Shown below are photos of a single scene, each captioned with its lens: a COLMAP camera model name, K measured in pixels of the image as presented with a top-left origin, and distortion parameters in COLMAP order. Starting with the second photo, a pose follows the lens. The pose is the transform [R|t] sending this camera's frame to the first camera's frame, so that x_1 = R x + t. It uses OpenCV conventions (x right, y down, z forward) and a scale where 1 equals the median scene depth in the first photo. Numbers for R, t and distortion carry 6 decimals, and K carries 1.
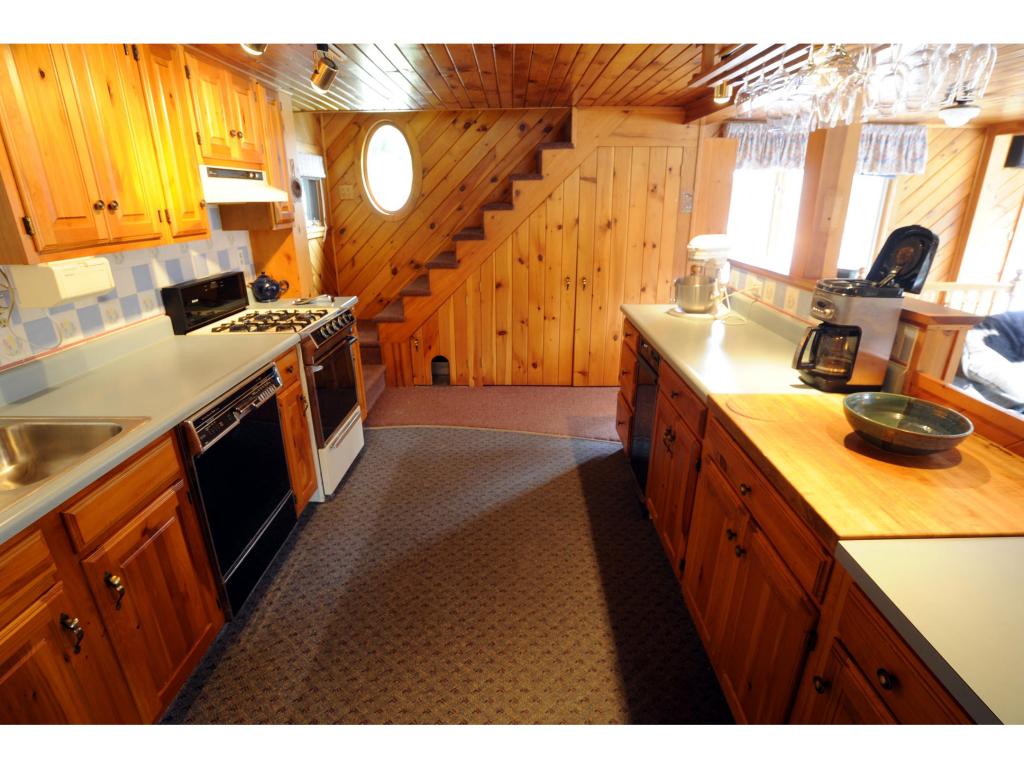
lens RADIAL K [[520.4, 0, 515.9], [0, 520.4, 383.6], [0, 0, 1]] dist [-0.042422, -0.000848]
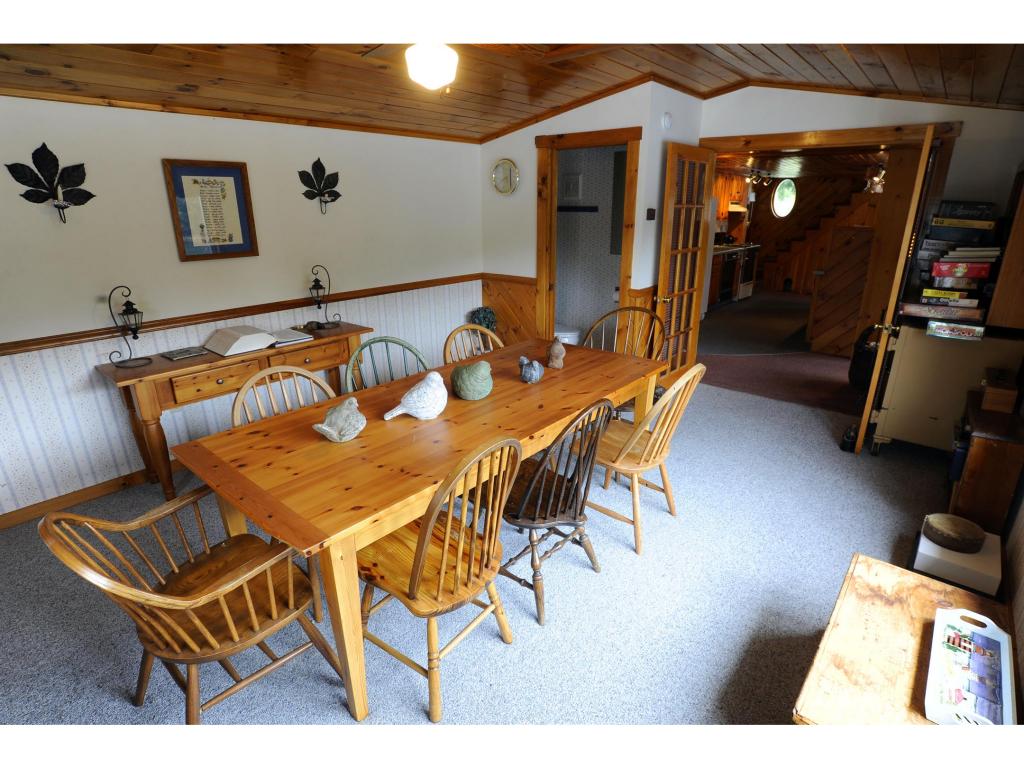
lens RADIAL K [[520.4, 0, 518.4], [0, 520.4, 392.5], [0, 0, 1]] dist [-0.042422, -0.000848]
pose [[0.771804, 0.221819, -0.595915, 0.416971], [-0.221007, 0.972330, 0.075695, 0.552693], [0.596217, 0.073279, 0.799472, -1.573344]]
